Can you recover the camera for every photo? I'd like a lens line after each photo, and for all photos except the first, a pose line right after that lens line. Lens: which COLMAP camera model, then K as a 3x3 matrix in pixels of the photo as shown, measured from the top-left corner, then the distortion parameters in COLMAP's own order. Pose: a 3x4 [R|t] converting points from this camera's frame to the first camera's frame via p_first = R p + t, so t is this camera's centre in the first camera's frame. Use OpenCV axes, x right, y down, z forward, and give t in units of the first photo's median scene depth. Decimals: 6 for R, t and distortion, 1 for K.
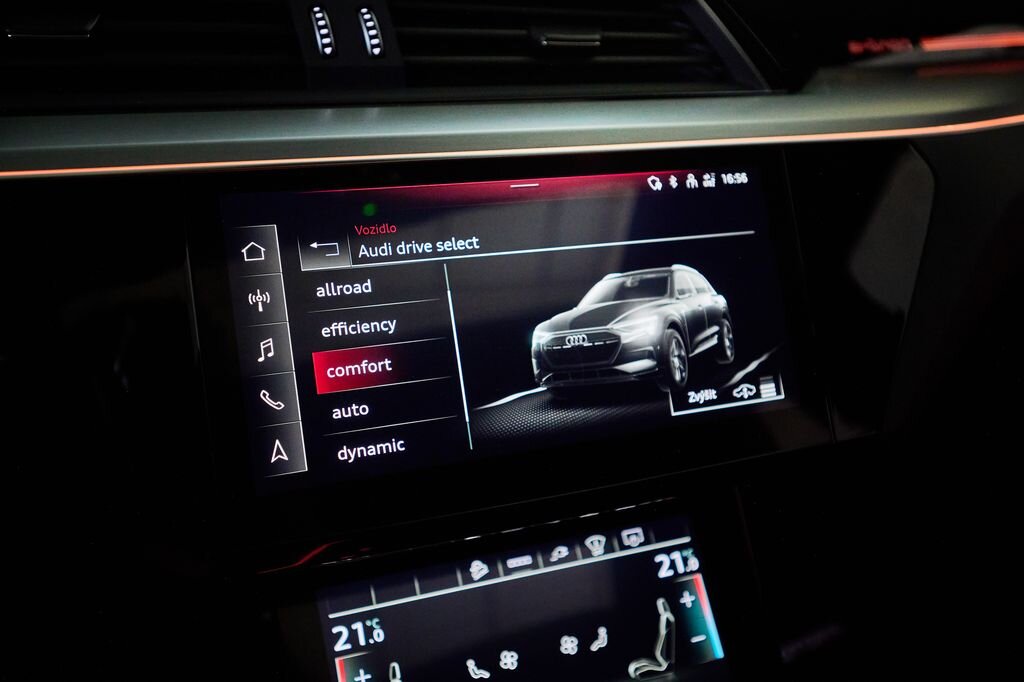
lens RADIAL K [[889.8, 0, 507.1], [0, 889.8, 338.4], [0, 0, 1]] dist [0.001341, -0.010638]
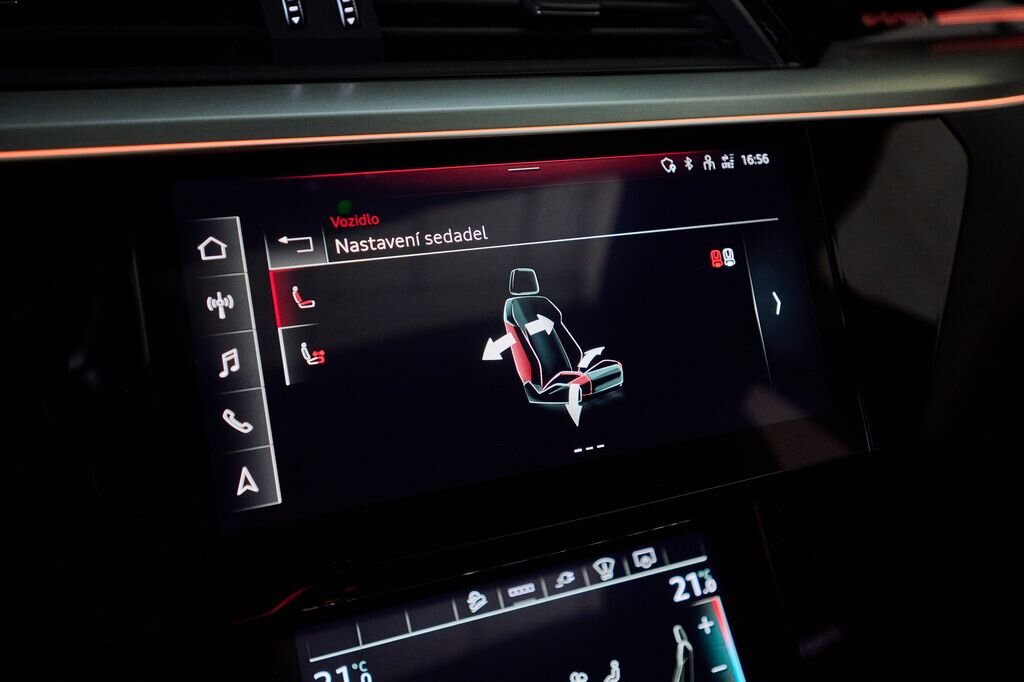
lens RADIAL K [[889.8, 0, 510.6], [0, 889.8, 338.6], [0, 0, 1]] dist [0.001341, -0.010638]
pose [[0.999347, -0.018873, 0.030805, -0.020075], [0.018801, 0.999820, 0.002626, -0.005753], [-0.030849, -0.002045, 0.999522, 0.102958]]
